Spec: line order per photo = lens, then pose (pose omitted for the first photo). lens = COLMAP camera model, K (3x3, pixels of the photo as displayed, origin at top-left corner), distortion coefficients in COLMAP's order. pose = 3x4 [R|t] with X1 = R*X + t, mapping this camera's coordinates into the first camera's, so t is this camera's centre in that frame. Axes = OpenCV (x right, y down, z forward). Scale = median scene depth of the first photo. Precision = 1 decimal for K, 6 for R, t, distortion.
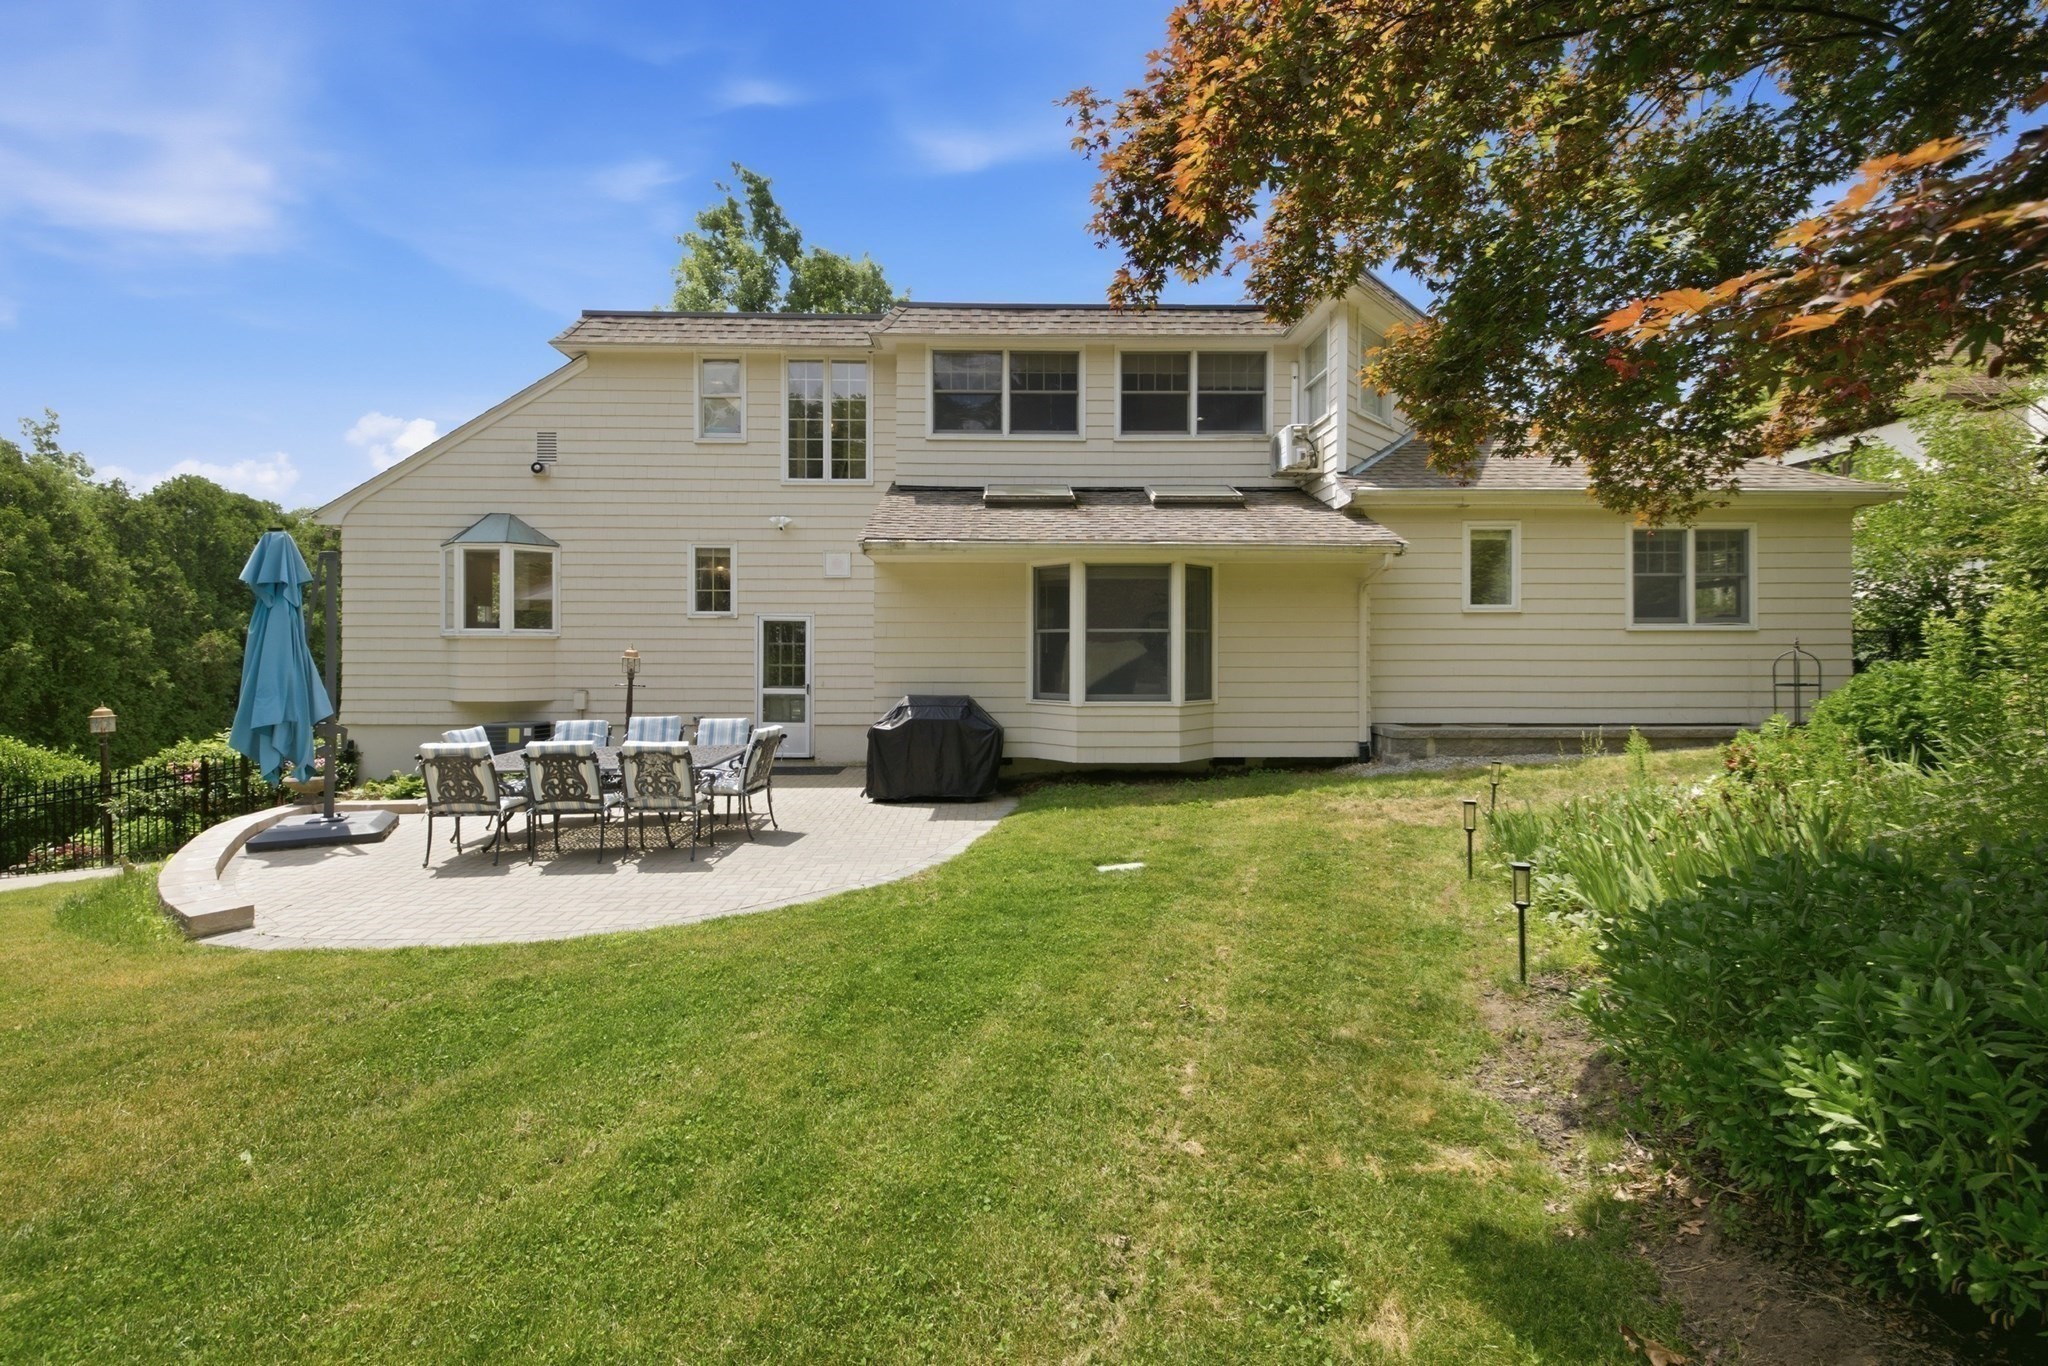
lens RADIAL K [[896.1, 0, 1022.4], [0, 896.1, 676.6], [0, 0, 1]] dist [-0.004825, -0.001916]
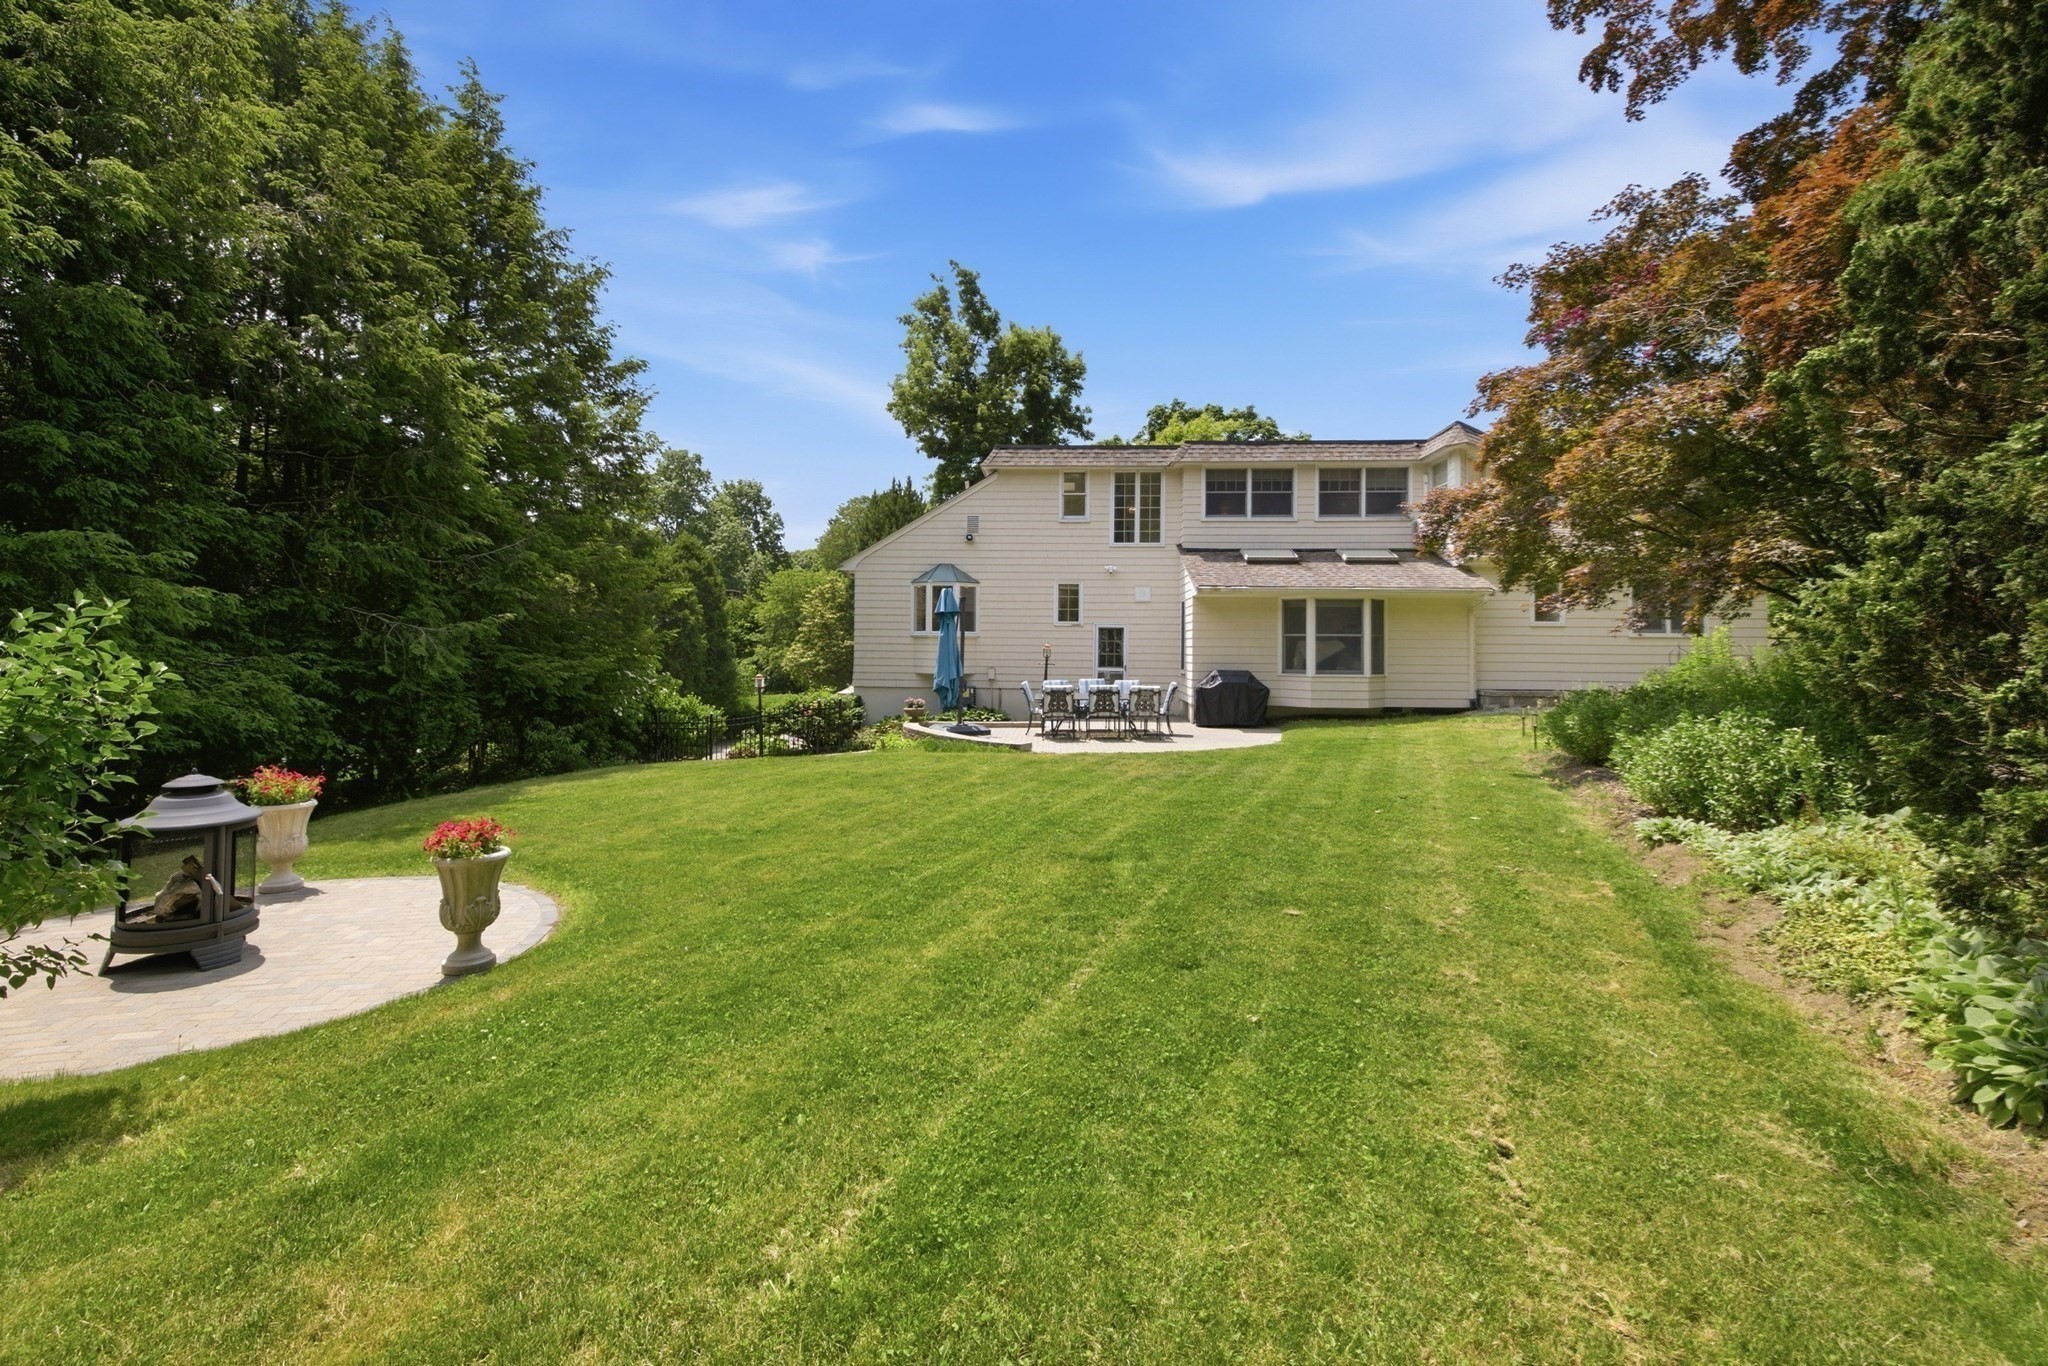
lens RADIAL K [[896.1, 0, 1039.0], [0, 896.1, 634.0], [0, 0, 1]] dist [-0.004825, -0.001916]
pose [[0.997135, 0.004326, -0.075516, -0.290415], [-0.007647, 0.999014, -0.043740, 0.025089], [0.075253, 0.044192, 0.996185, -0.708535]]
